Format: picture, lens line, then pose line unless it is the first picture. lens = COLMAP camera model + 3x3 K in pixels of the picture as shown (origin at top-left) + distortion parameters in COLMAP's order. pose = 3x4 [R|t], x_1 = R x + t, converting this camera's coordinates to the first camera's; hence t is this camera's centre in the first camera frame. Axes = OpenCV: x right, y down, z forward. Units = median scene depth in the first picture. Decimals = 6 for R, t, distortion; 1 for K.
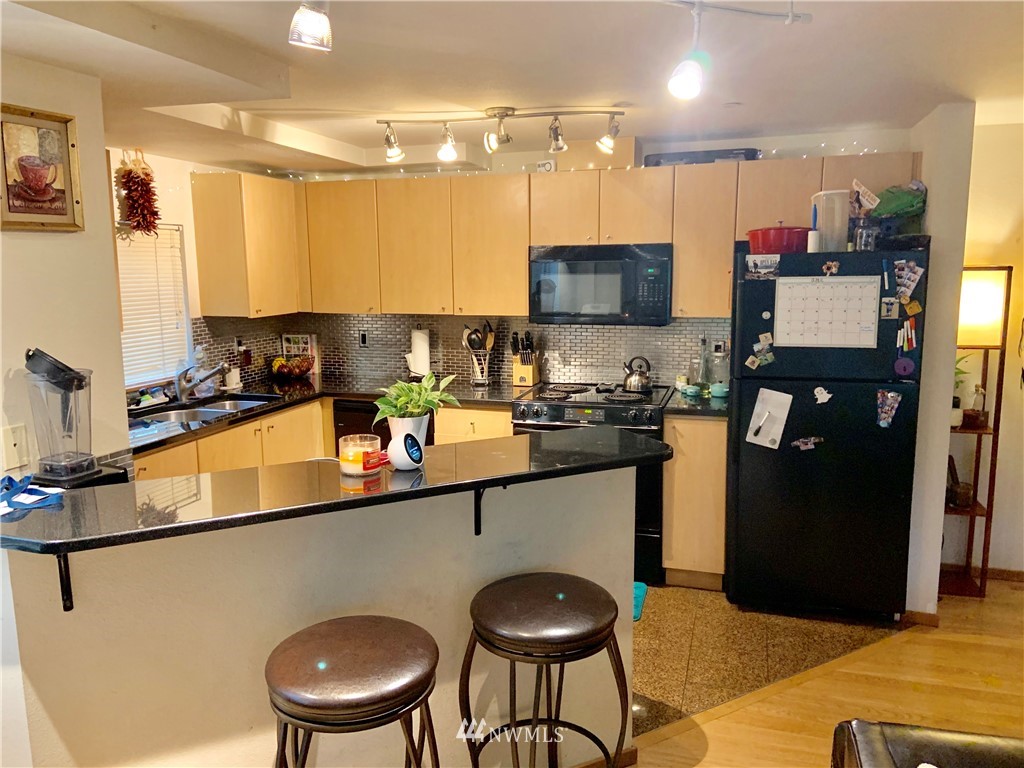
lens RADIAL K [[787.2, 0, 512.0], [0, 787.2, 384.0], [0, 0, 1]] dist [0.123483, -0.135653]
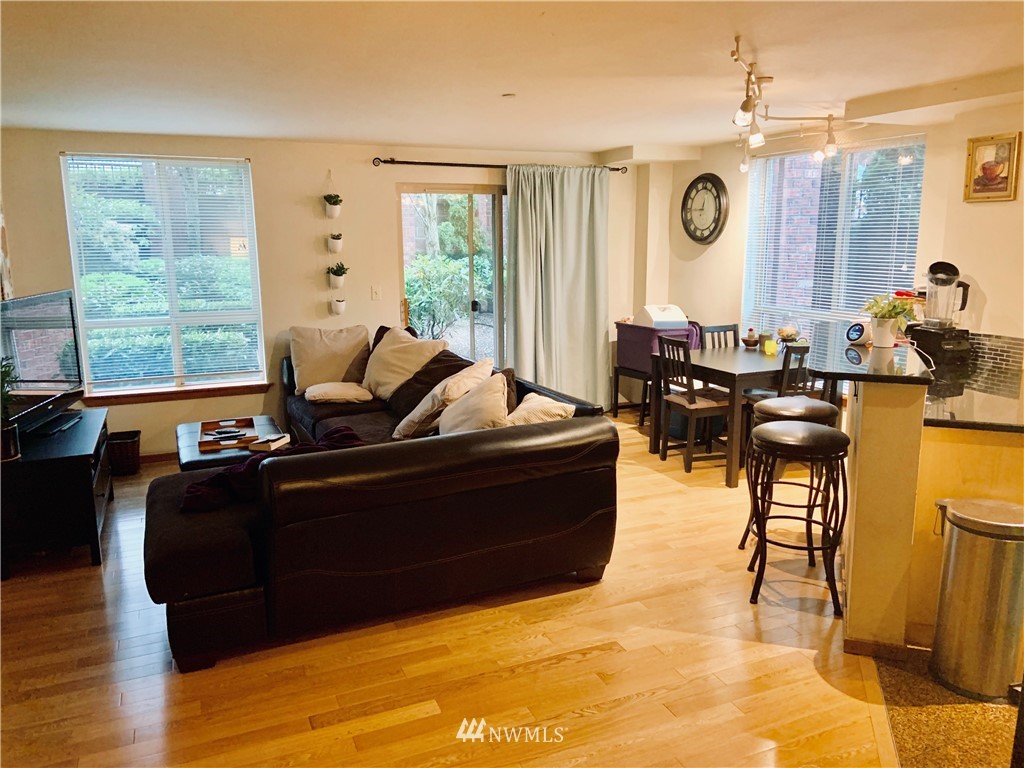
lens RADIAL K [[787.2, 0, 512.0], [0, 787.2, 384.0], [0, 0, 1]] dist [0.123483, -0.135653]
pose [[-0.754562, 0.148311, -0.639250, 0.908910], [-0.079059, 0.946486, 0.312912, -0.174606], [0.651449, 0.286650, -0.702457, 1.042927]]
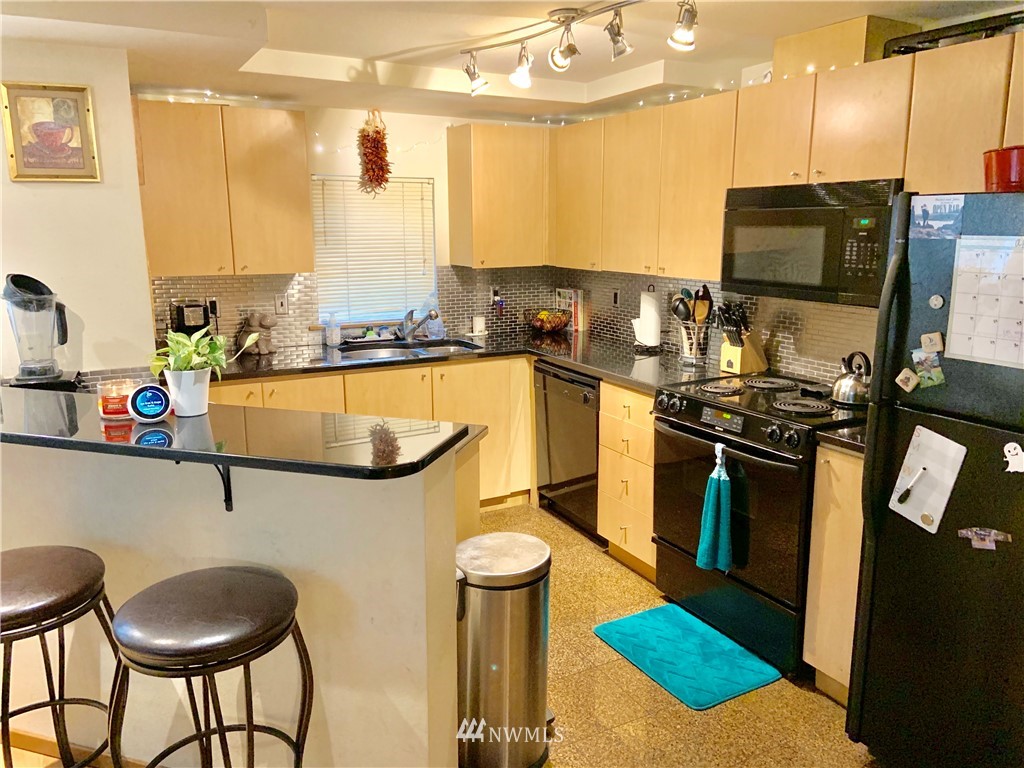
lens RADIAL K [[787.2, 0, 512.0], [0, 787.2, 384.0], [0, 0, 1]] dist [0.123483, -0.135653]
pose [[0.706696, 0.149861, -0.691464, 0.506322], [-0.111101, 0.988691, 0.100731, -0.051515], [0.698740, 0.005637, 0.715354, 0.364084]]
